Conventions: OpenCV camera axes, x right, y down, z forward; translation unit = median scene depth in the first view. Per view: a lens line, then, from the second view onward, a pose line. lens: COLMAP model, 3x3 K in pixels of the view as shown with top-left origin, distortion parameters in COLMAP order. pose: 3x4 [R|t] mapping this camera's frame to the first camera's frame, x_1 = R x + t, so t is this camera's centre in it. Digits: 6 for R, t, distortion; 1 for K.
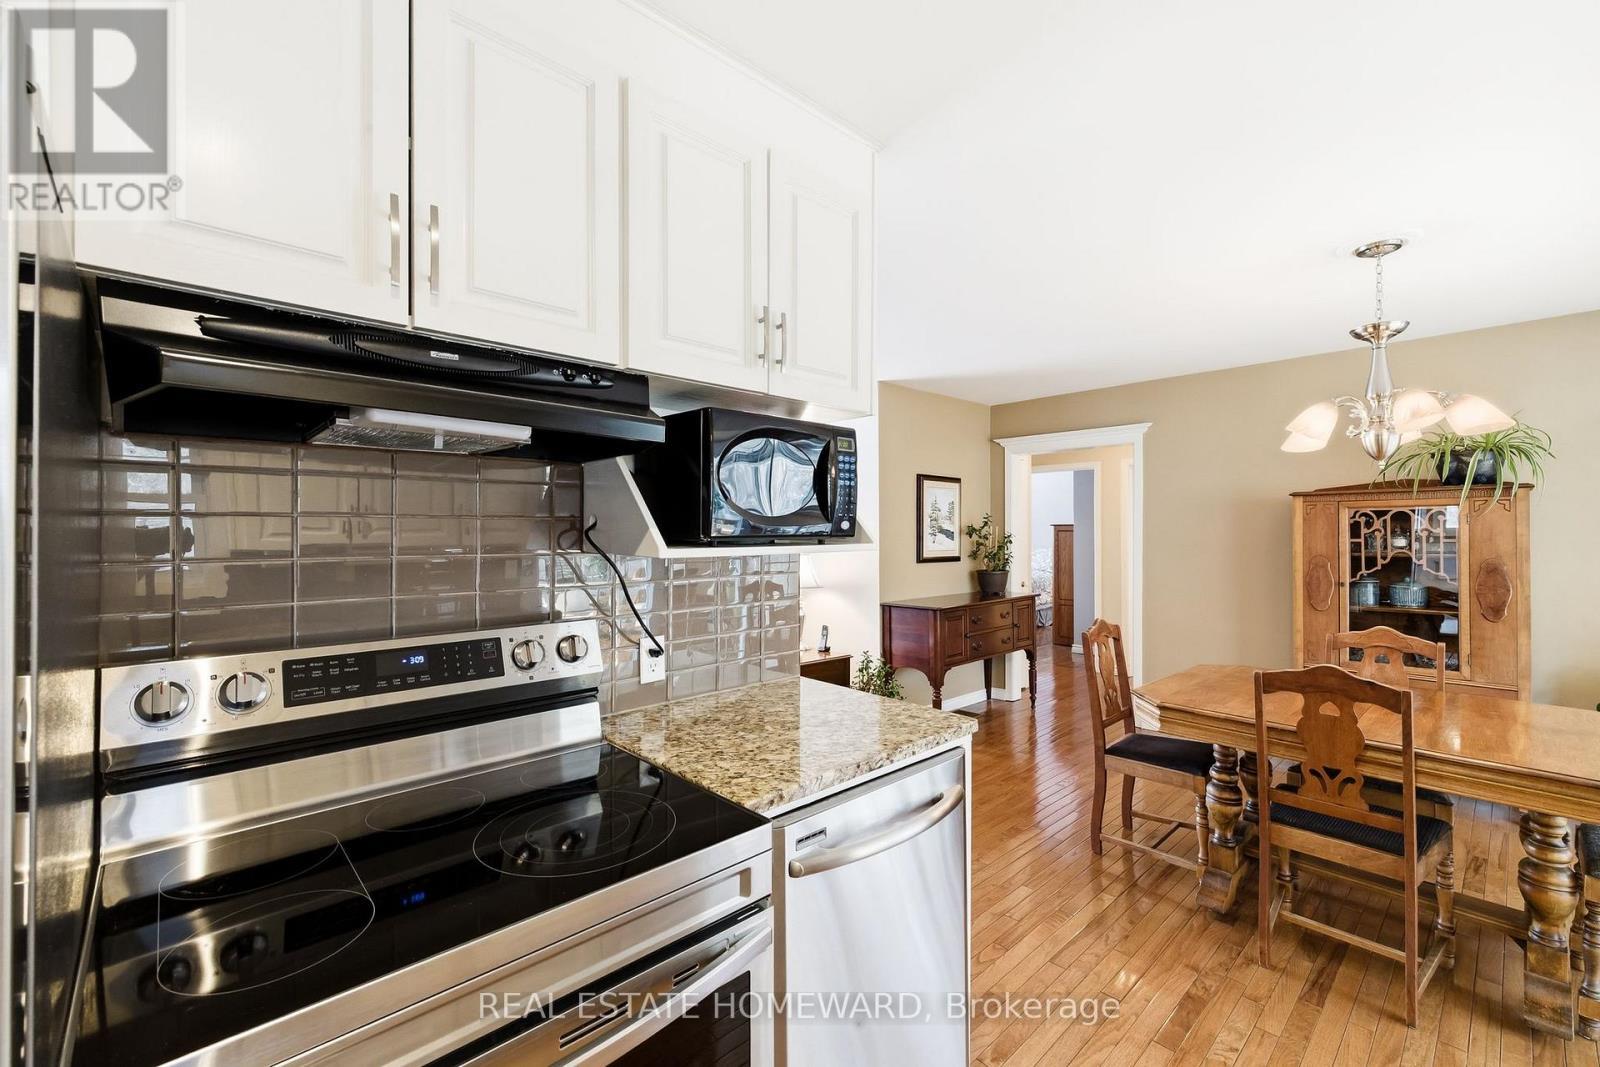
lens RADIAL K [[666.7, 0, 797.7], [0, 666.7, 531.2], [0, 0, 1]] dist [0.008358, -0.002246]
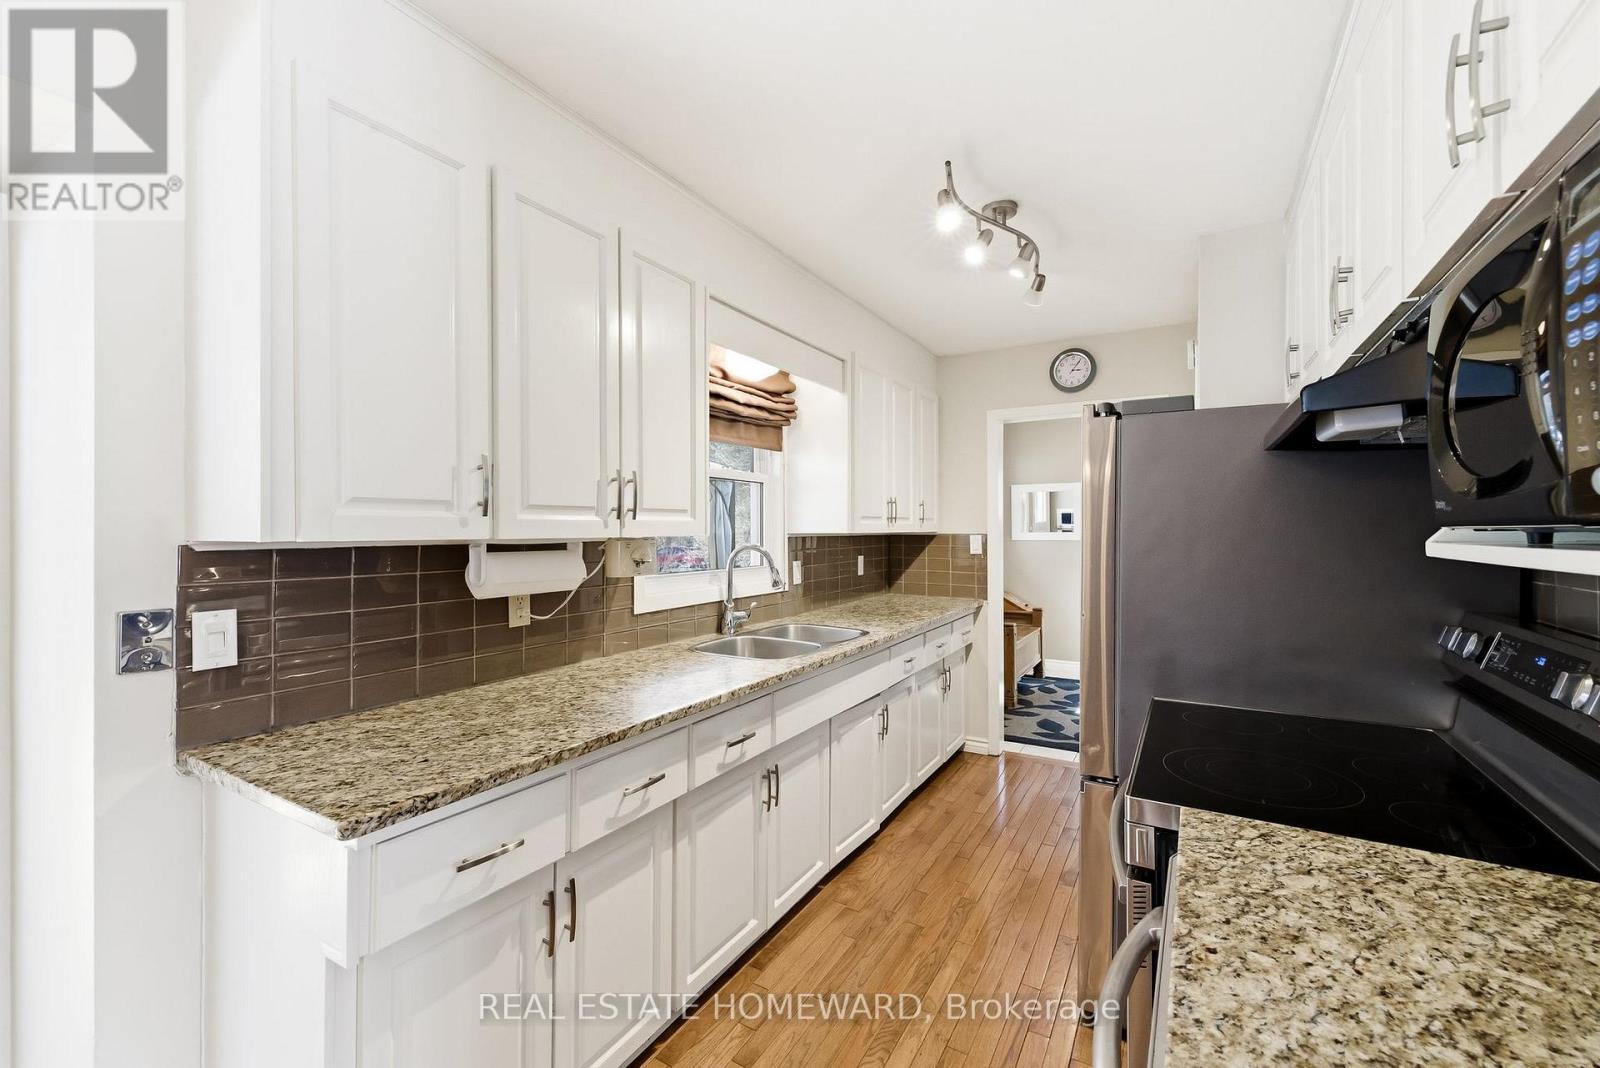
lens RADIAL K [[666.7, 0, 800.4], [0, 666.7, 530.4], [0, 0, 1]] dist [0.008358, -0.002246]
pose [[-0.959038, 0.005788, -0.283218, 0.244991], [0.005594, 0.999983, 0.001493, 0.004183], [0.283222, -0.000153, -0.959055, 0.609186]]
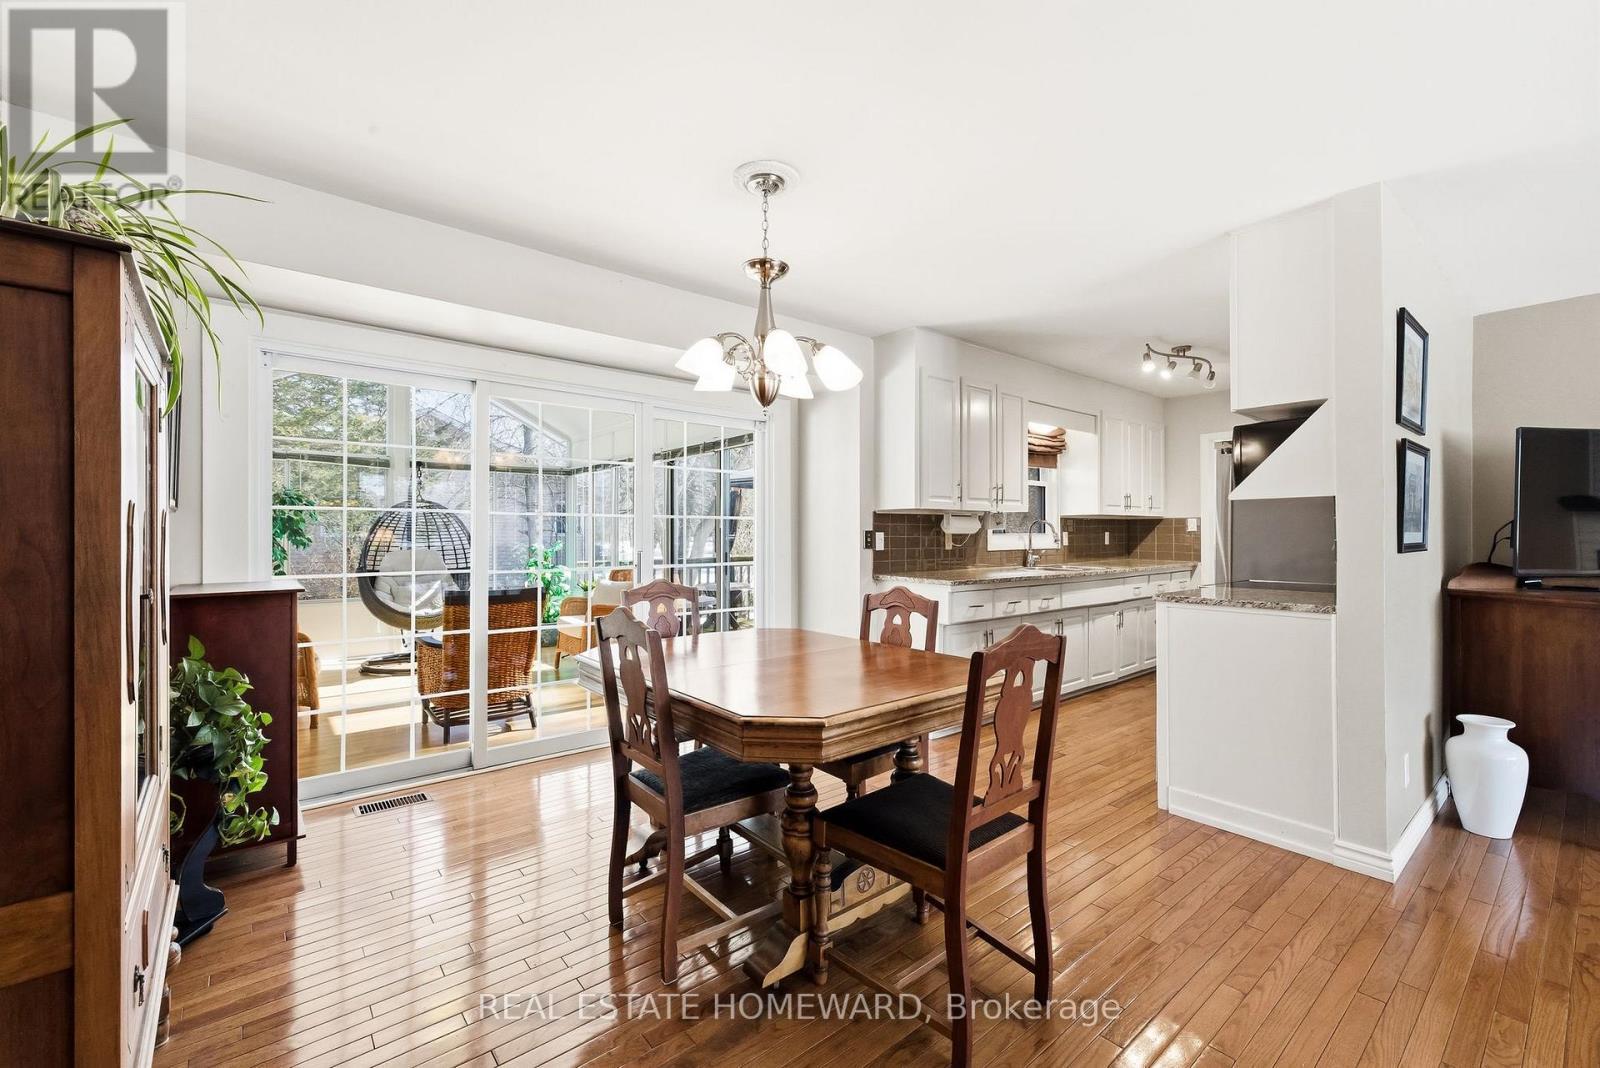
lens RADIAL K [[673.5, 0, 796.9], [0, 673.5, 531.3], [0, 0, 1]] dist [0.002873, 0.000106]
pose [[-0.998227, 0.005192, 0.059290, 0.563849], [0.004931, 0.999977, -0.004555, 0.056184], [-0.059312, -0.004255, -0.998230, 1.445192]]
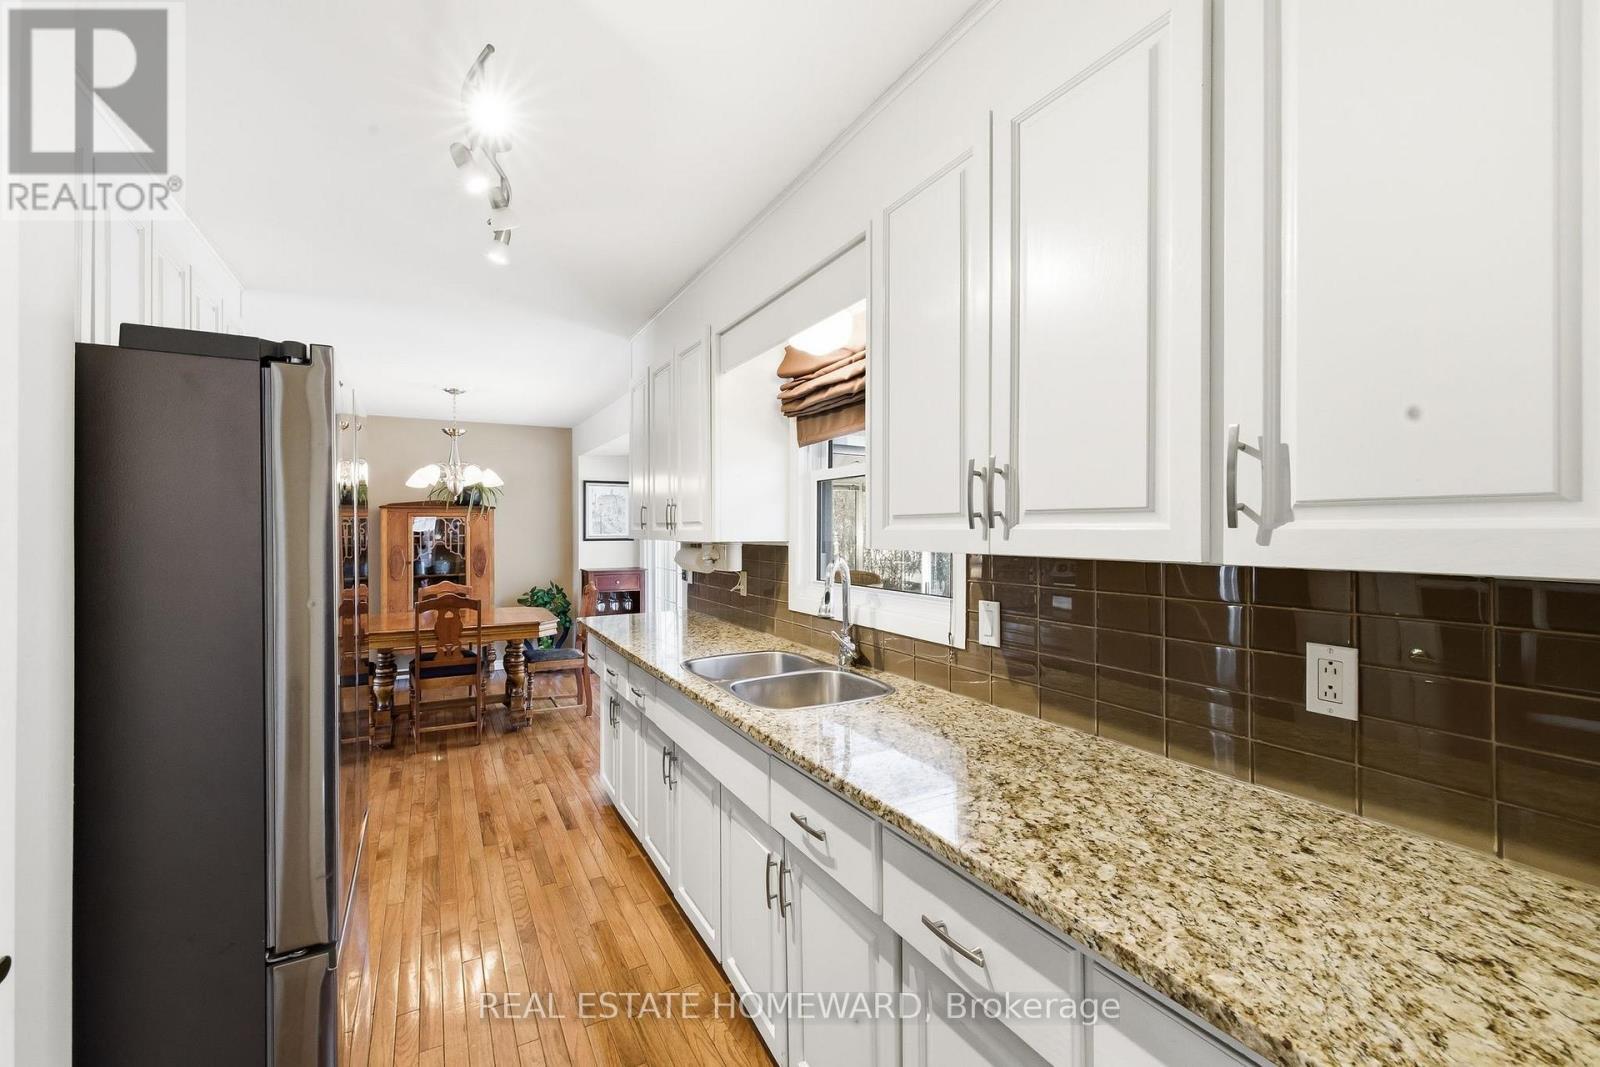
lens RADIAL K [[666.7, 0, 800.3], [0, 666.7, 525.2], [0, 0, 1]] dist [0.008358, -0.002246]
pose [[0.243323, 0.008337, 0.969910, -0.608202], [-0.003612, 0.999964, -0.007689, -0.004228], [-0.969939, -0.001632, 0.243344, -0.365942]]
